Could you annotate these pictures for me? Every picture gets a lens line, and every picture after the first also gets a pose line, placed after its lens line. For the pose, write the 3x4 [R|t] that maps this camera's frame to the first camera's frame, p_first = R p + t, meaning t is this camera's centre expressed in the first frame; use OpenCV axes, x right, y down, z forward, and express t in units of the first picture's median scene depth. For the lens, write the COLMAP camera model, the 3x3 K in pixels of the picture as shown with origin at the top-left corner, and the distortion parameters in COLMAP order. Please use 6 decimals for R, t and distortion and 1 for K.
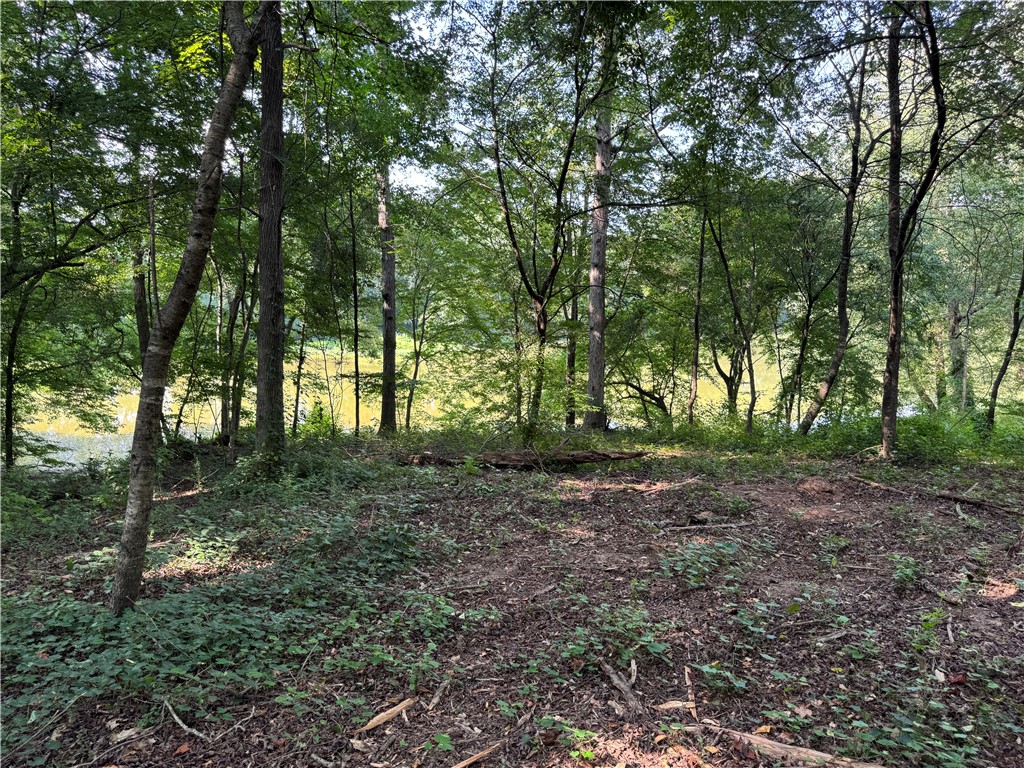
lens RADIAL K [[726.2, 0, 513.0], [0, 726.2, 390.4], [0, 0, 1]] dist [0.084195, -0.117290]
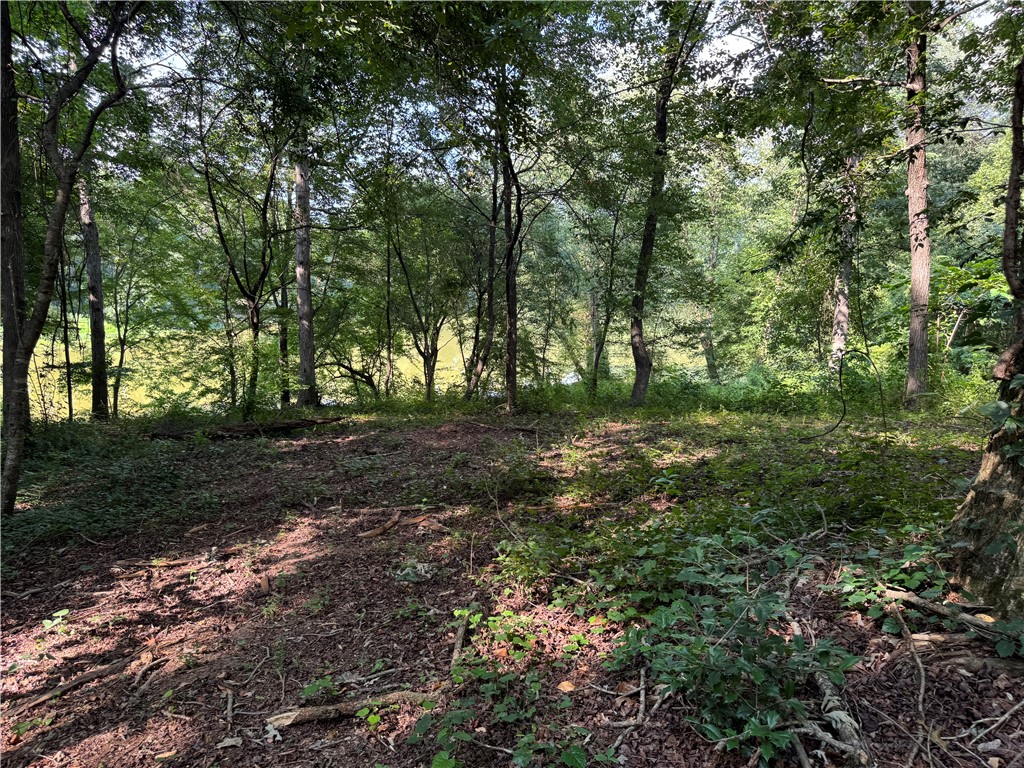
lens RADIAL K [[726.2, 0, 513.0], [0, 726.2, 390.4], [0, 0, 1]] dist [0.084195, -0.117290]
pose [[0.927859, -0.045918, 0.370095, -0.010335], [0.034798, 0.998721, 0.036669, -0.001480], [-0.371305, -0.021145, 0.928270, -0.155789]]
